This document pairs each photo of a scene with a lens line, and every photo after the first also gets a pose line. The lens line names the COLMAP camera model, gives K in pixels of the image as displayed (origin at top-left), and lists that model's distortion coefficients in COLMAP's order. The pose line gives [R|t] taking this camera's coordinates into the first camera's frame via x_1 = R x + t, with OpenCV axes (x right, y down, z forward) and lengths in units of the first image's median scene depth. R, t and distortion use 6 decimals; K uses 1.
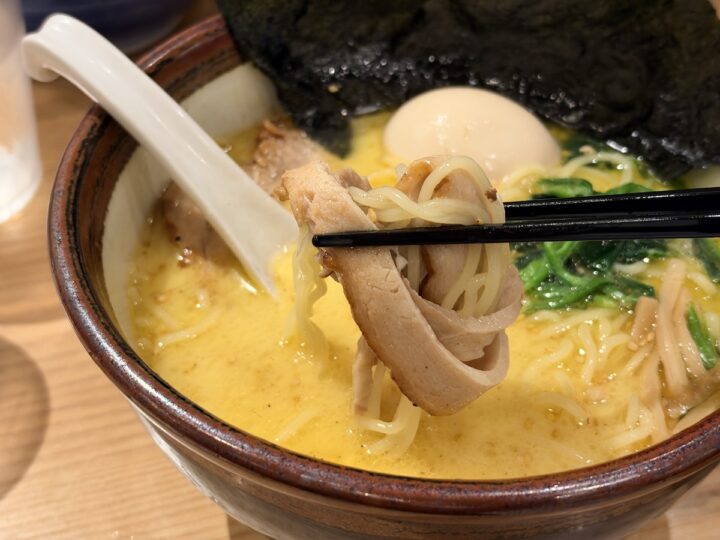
lens RADIAL K [[1099.3, 0, 359.1], [0, 1099.3, 270.2], [0, 0, 1]] dist [0.332285, -1.212196]
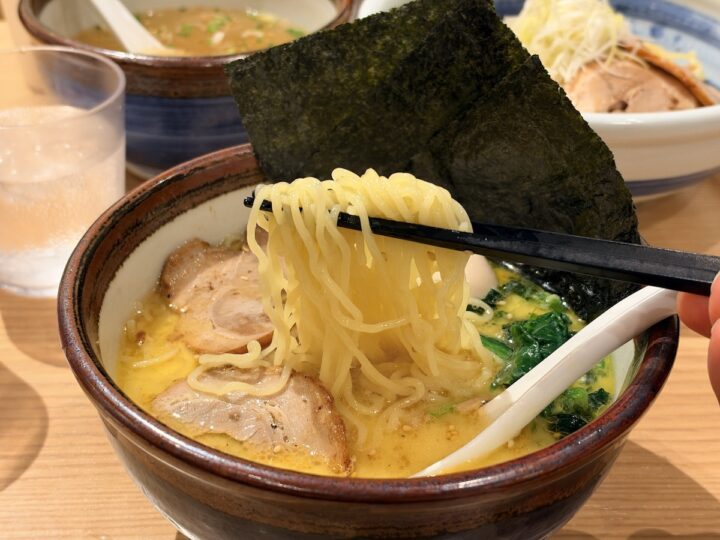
lens RADIAL K [[1099.3, 0, 359.1], [0, 1099.3, 270.2], [0, 0, 1]] dist [0.332285, -1.212196]
pose [[0.975575, 0.143704, -0.166141, 0.233826], [-0.171414, 0.970999, -0.166667, 0.108447], [0.137372, 0.191075, 0.971915, -0.204806]]
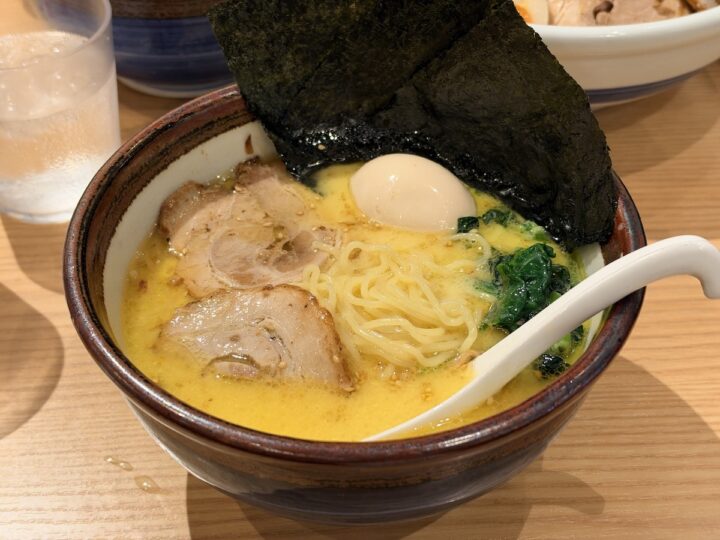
lens RADIAL K [[1099.3, 0, 359.1], [0, 1099.3, 270.2], [0, 0, 1]] dist [0.332285, -1.212196]
pose [[0.979550, 0.131894, -0.151938, 0.247135], [-0.135040, 0.990784, -0.010528, -0.015127], [0.149150, 0.030830, 0.988334, -0.276628]]
